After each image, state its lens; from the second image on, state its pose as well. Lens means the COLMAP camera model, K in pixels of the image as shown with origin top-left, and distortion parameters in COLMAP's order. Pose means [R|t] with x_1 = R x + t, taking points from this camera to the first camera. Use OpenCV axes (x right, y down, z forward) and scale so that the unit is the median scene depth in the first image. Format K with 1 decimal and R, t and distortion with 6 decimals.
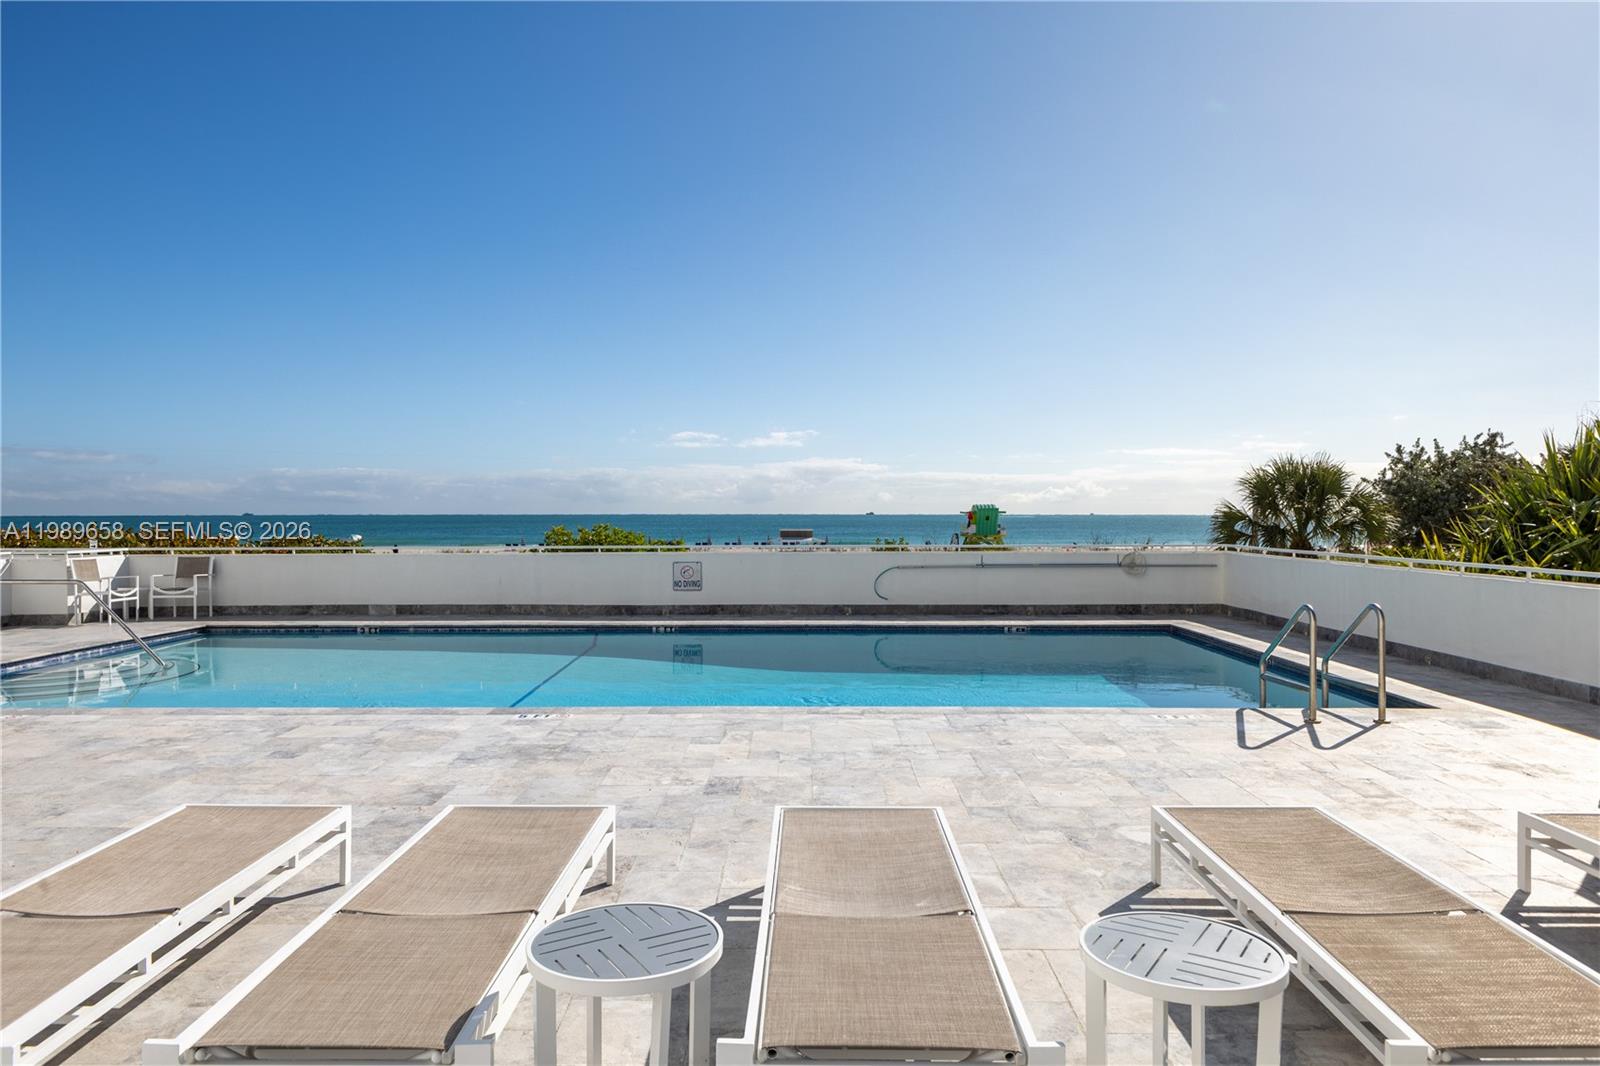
lens RADIAL K [[1114.8, 0, 800.0], [0, 1114.8, 533.0], [0, 0, 1]] dist [-0.006386, -0.001371]
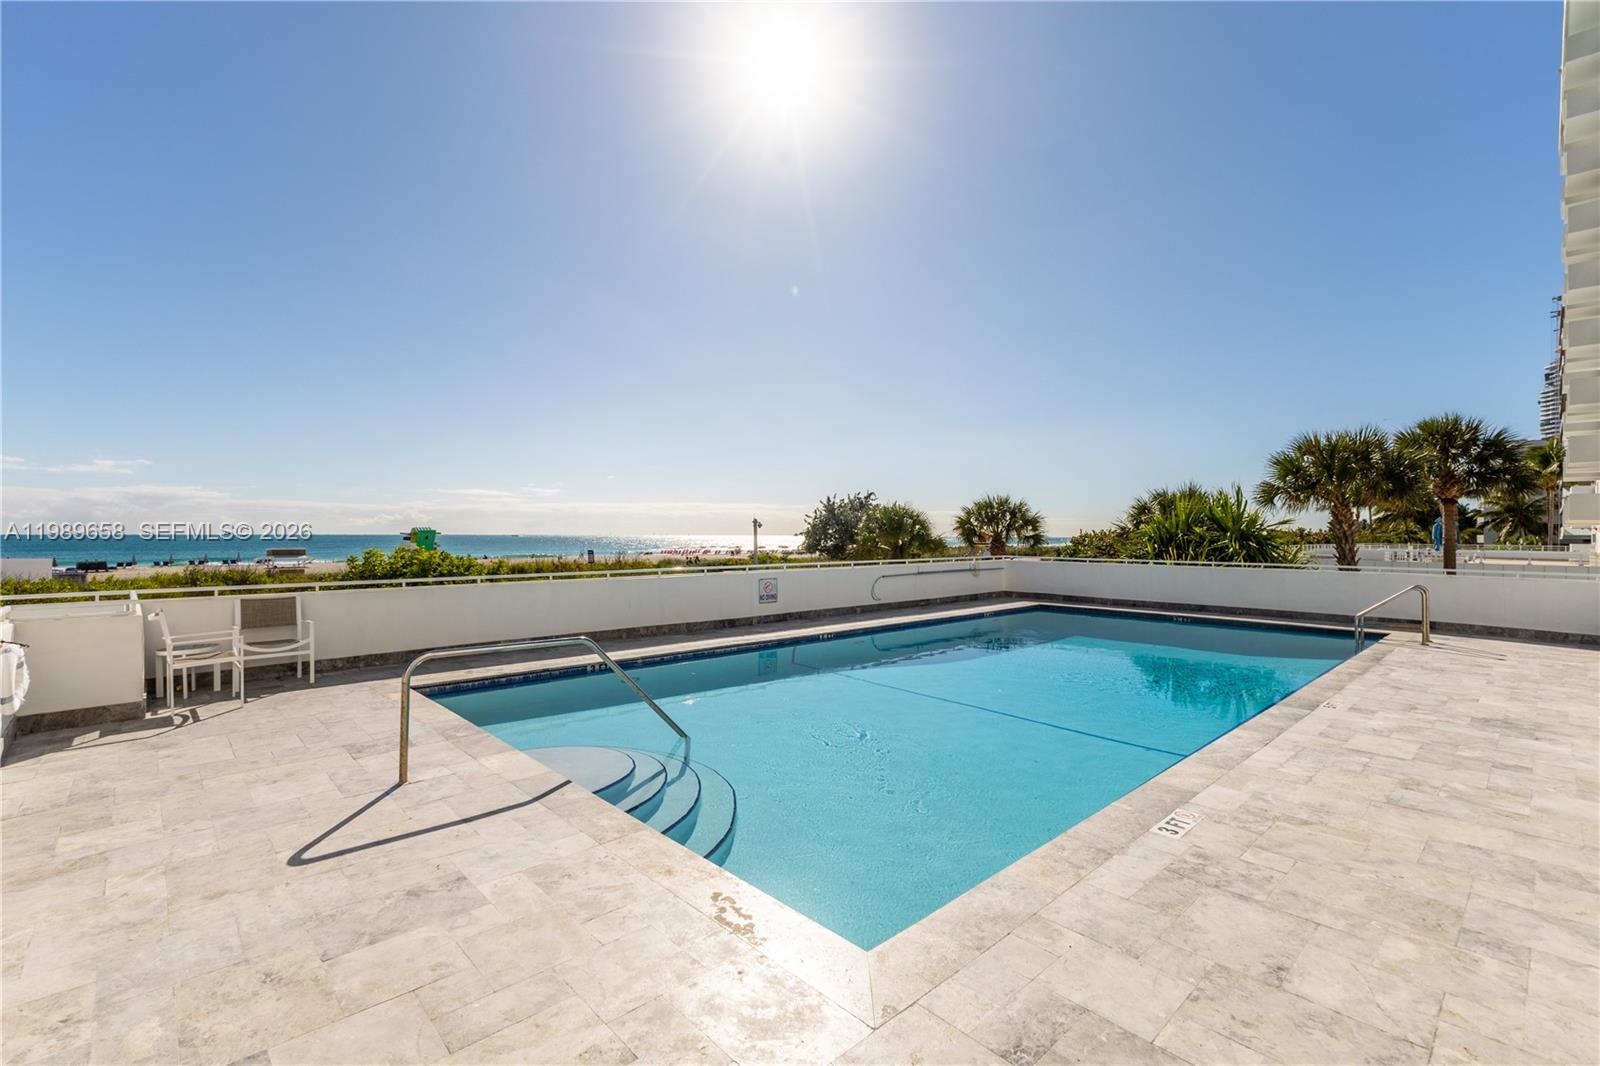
lens RADIAL K [[731.8, 0, 800.0], [0, 731.8, 533.0], [0, 0, 1]] dist [-0.021937, -0.000233]
pose [[0.720320, 0.003102, 0.693635, -0.158884], [0.010045, 0.999838, -0.014903, -0.002738], [-0.693569, 0.017702, 0.720173, 0.106831]]
